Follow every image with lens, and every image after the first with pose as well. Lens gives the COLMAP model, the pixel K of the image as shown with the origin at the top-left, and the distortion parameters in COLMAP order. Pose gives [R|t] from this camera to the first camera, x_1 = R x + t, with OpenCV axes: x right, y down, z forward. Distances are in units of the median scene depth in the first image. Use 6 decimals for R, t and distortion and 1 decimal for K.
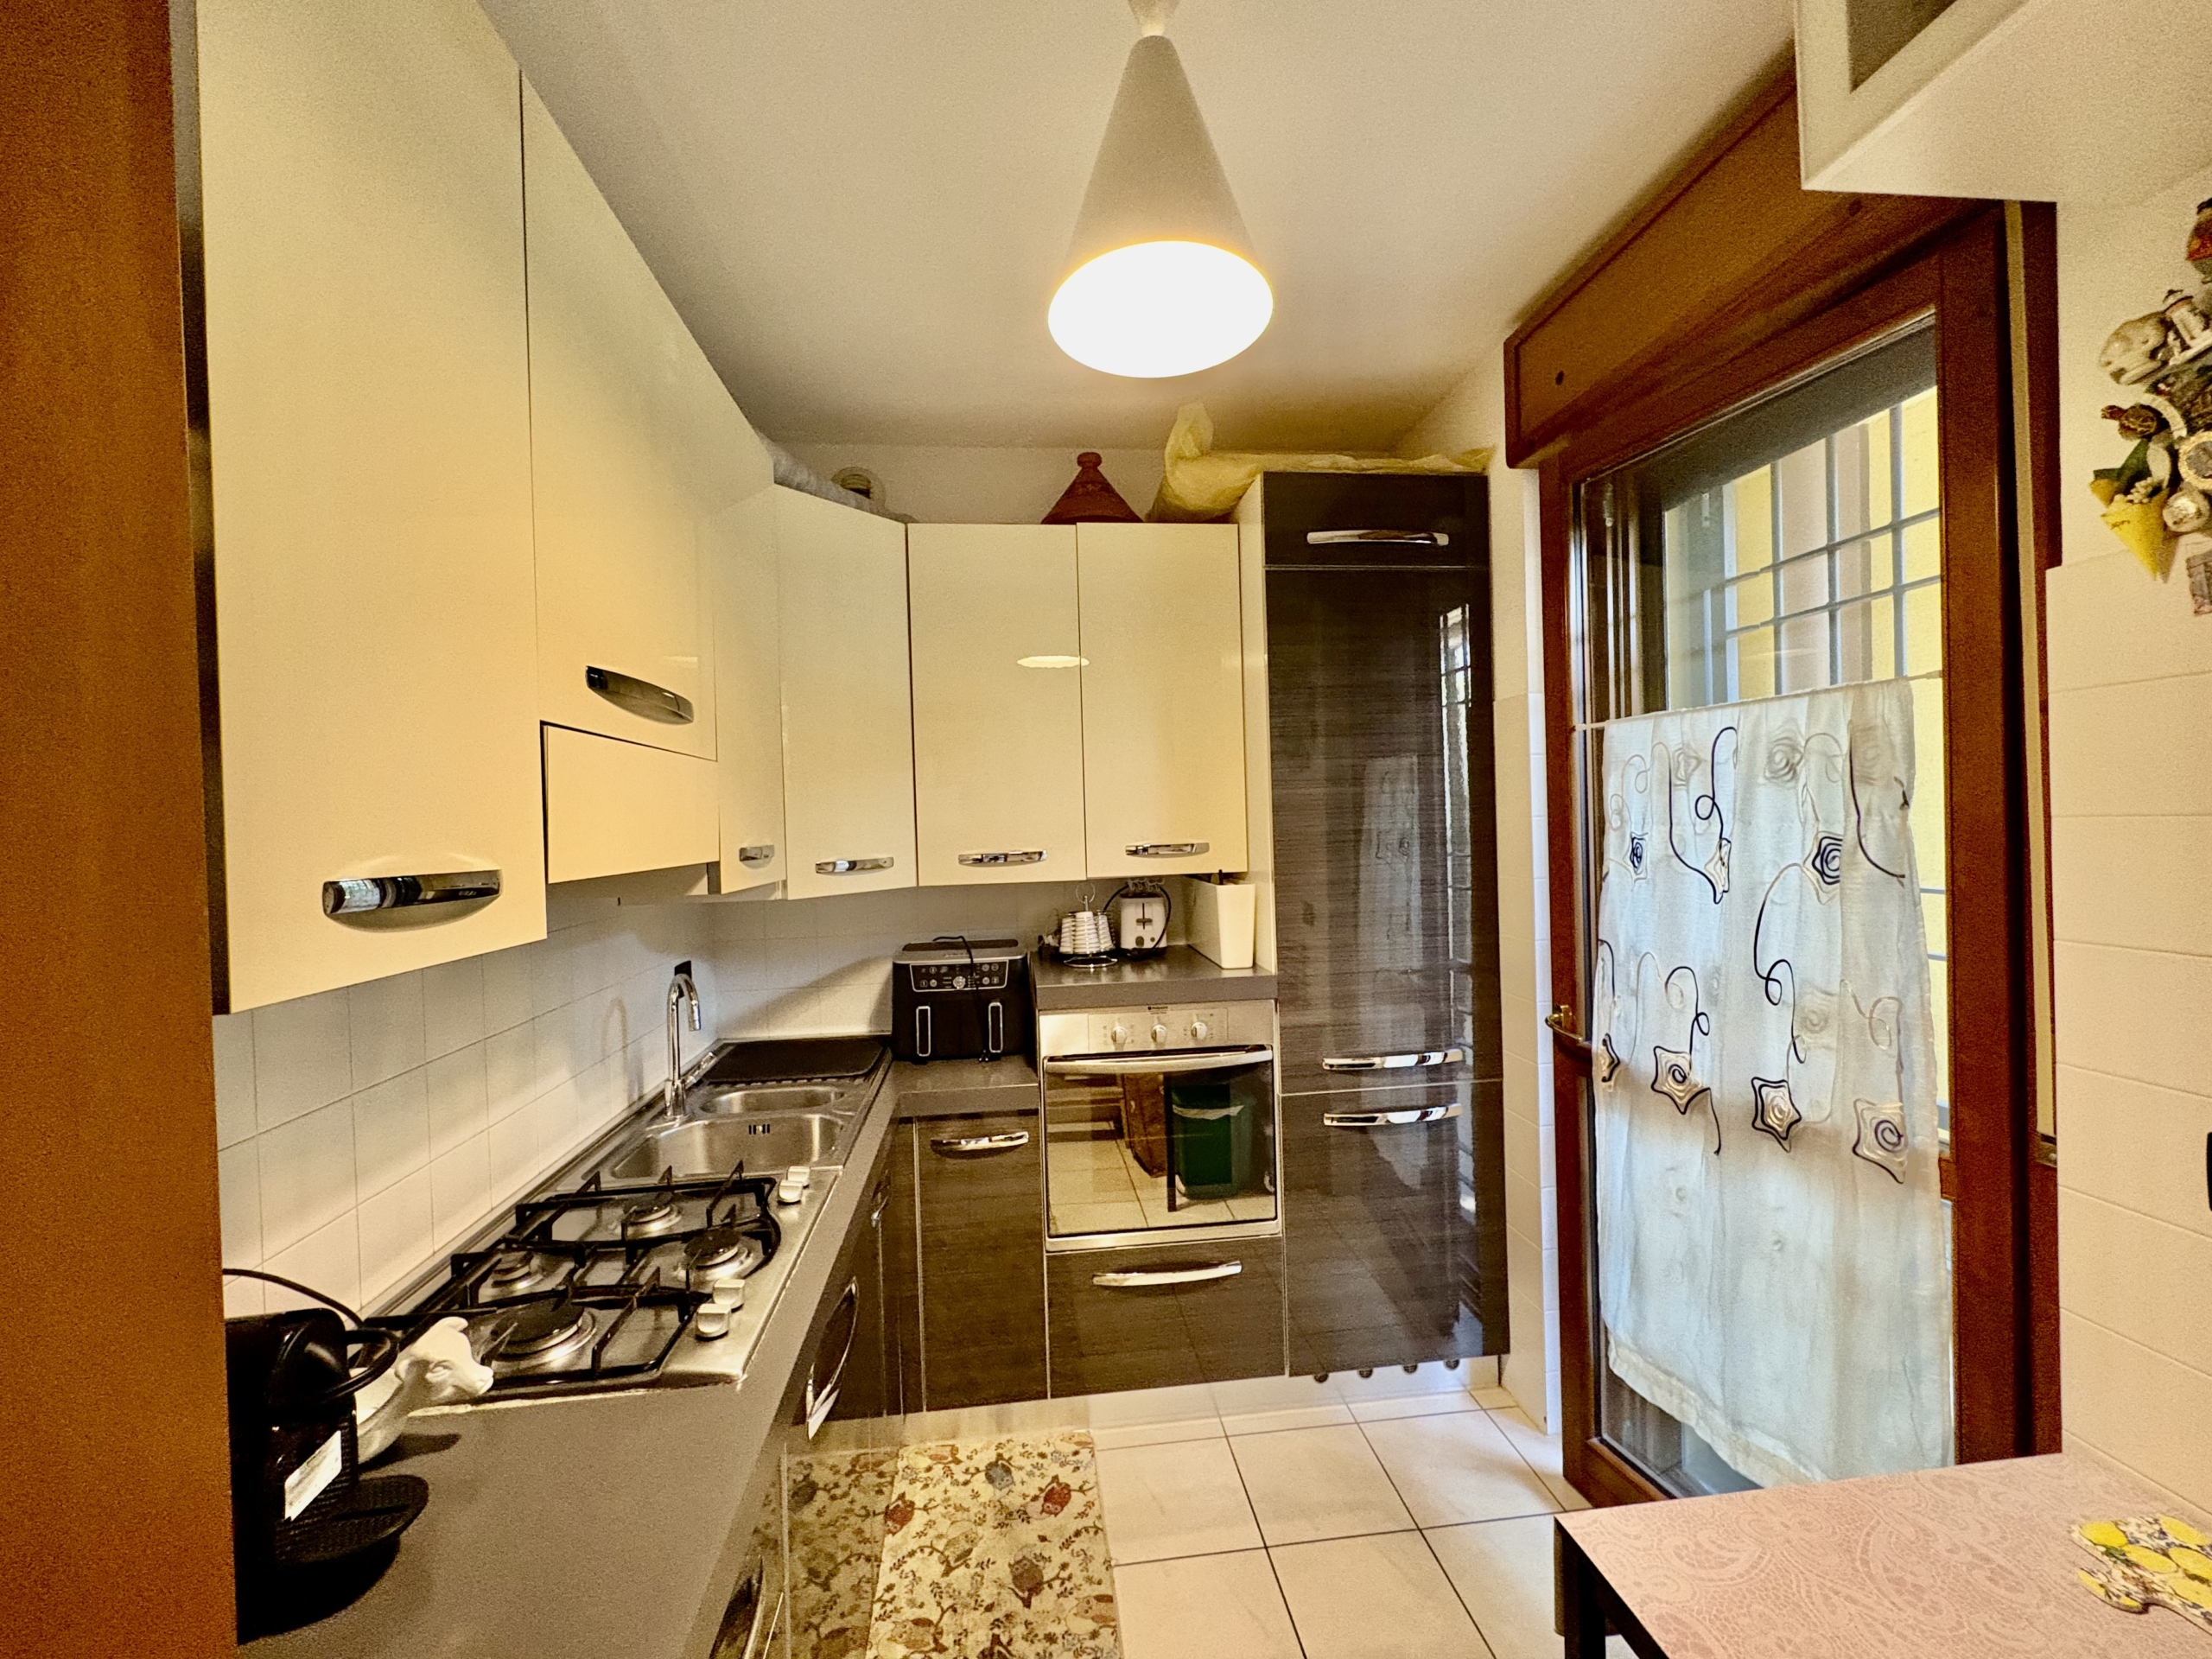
lens RADIAL K [[880.2, 0, 1106.0], [0, 880.2, 829.5], [0, 0, 1]] dist [-0.000237, 0.000584]
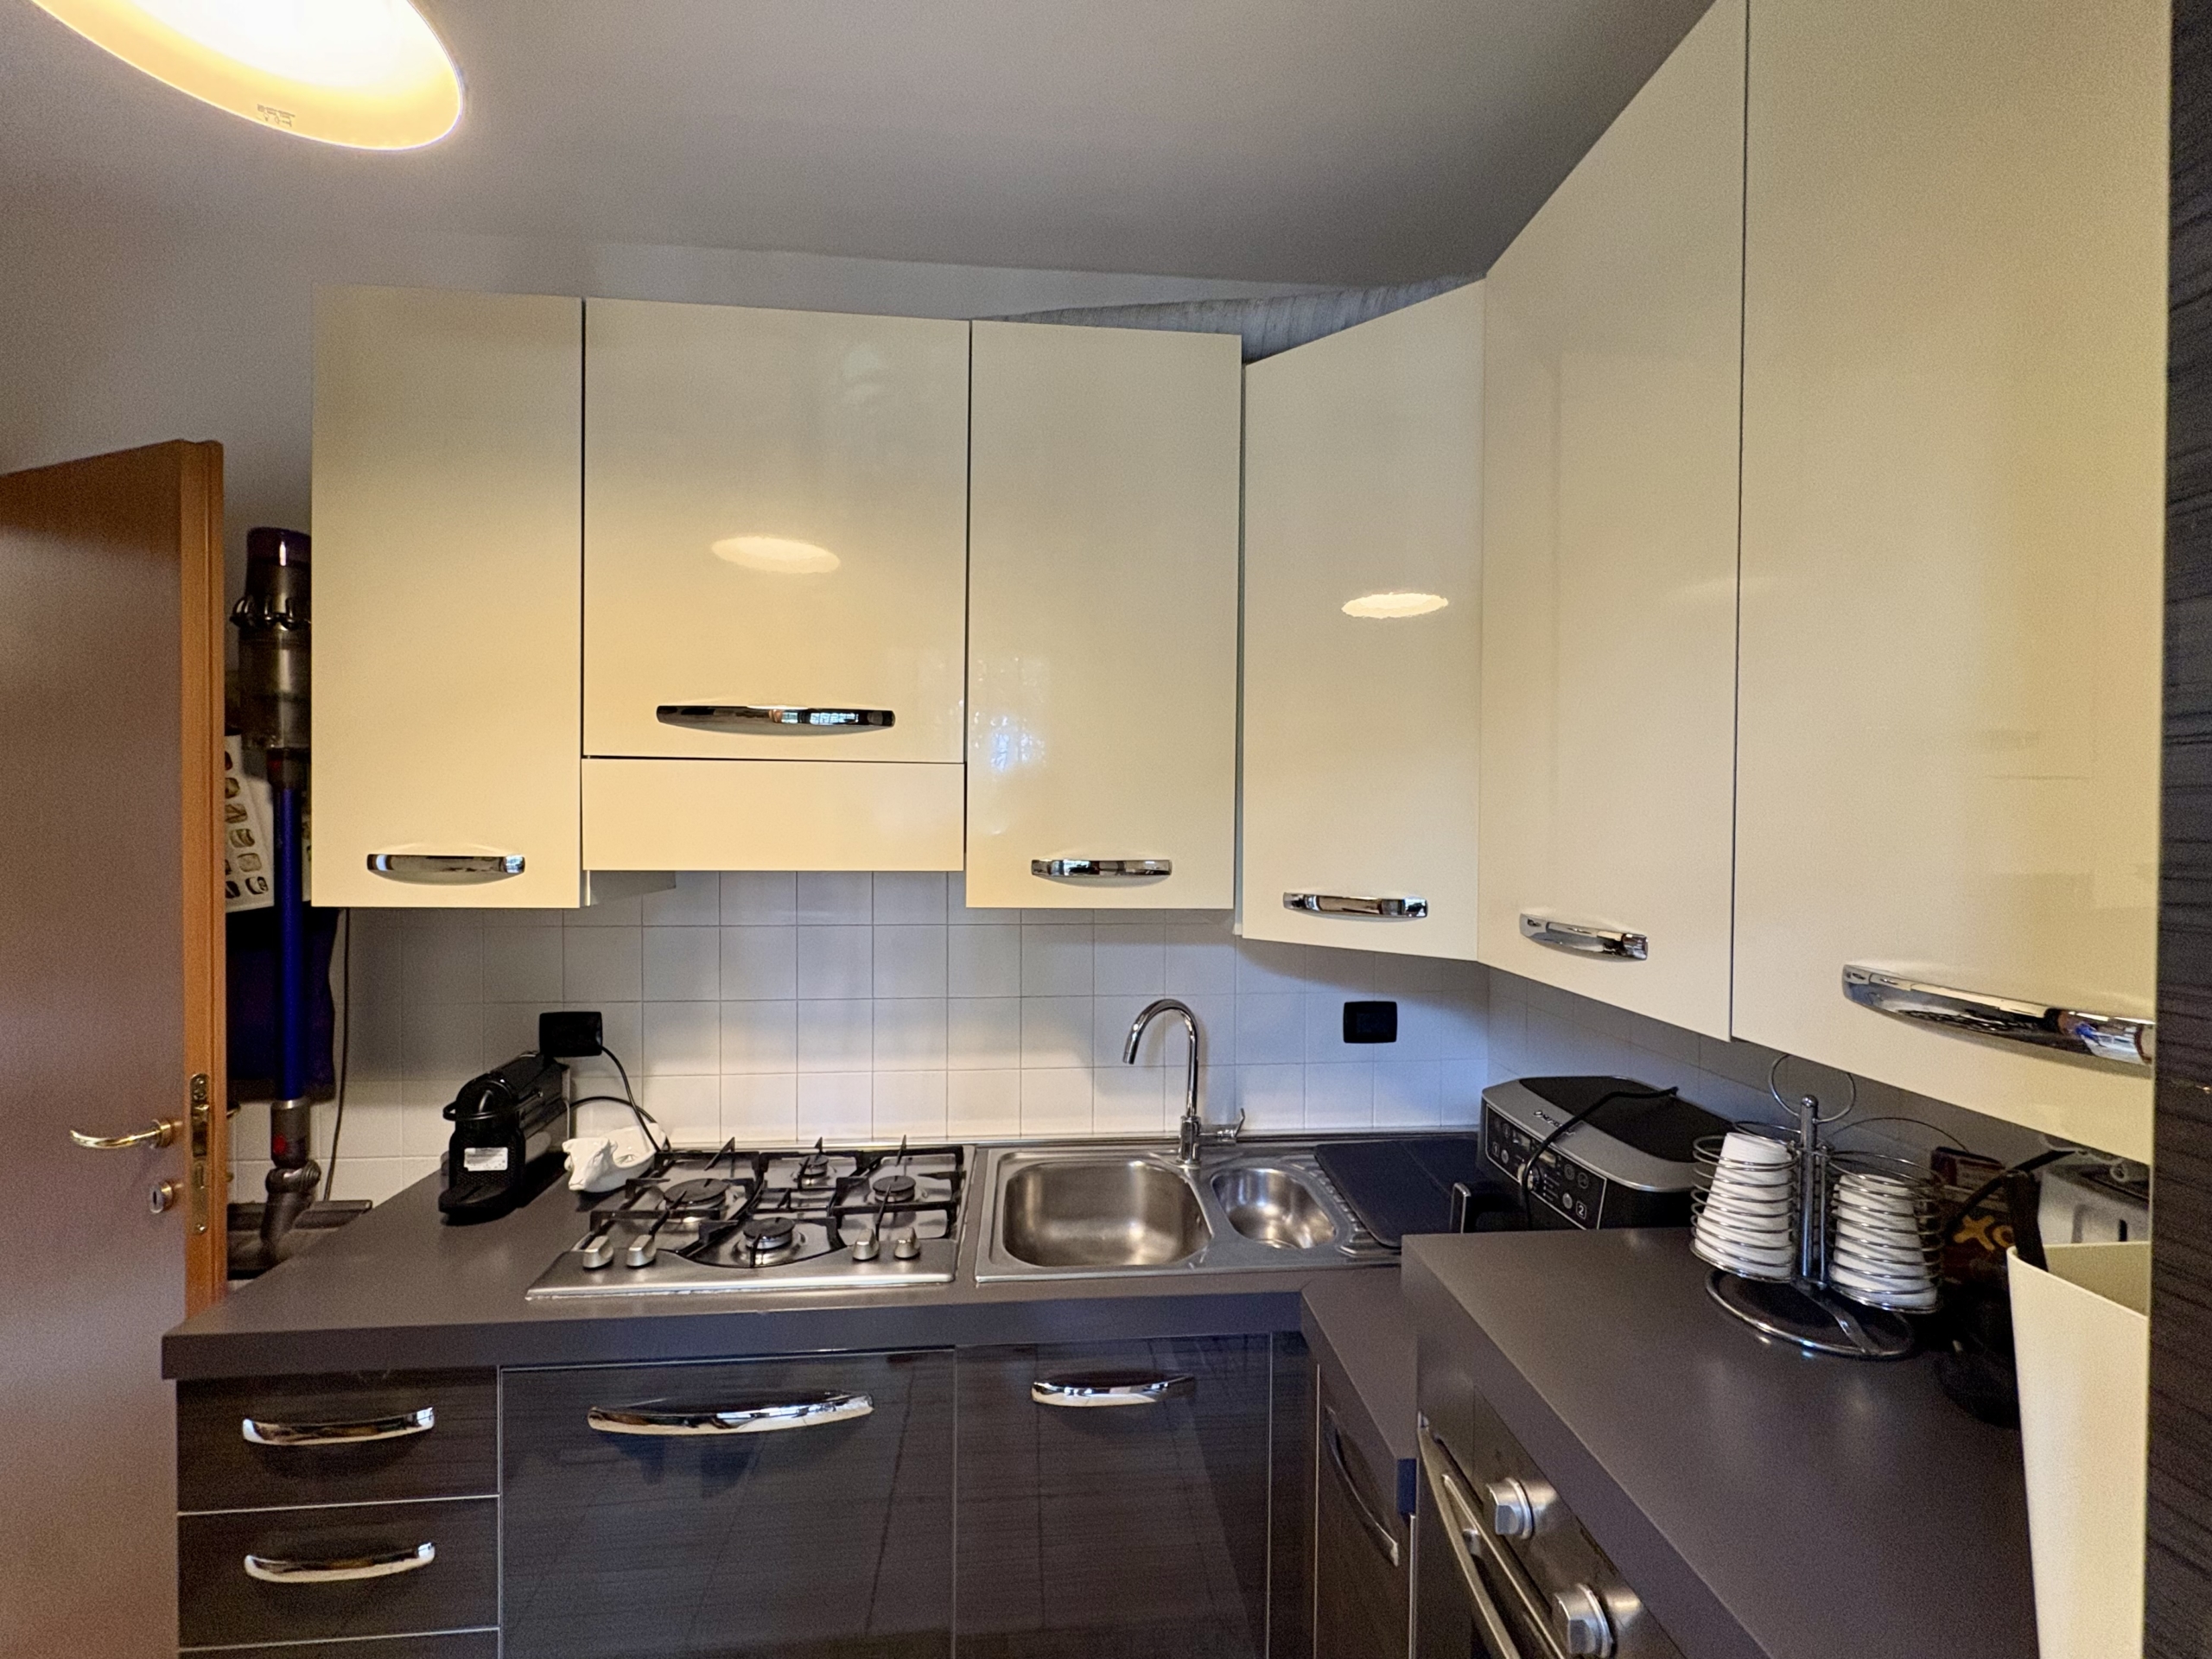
lens RADIAL K [[880.2, 0, 1106.0], [0, 880.2, 829.5], [0, 0, 1]] dist [-0.000237, 0.000584]
pose [[-0.022522, 0.041429, -0.998888, 0.670376], [-0.022190, 0.998874, 0.041929, -0.071564], [0.999500, 0.023110, -0.021577, 1.627916]]
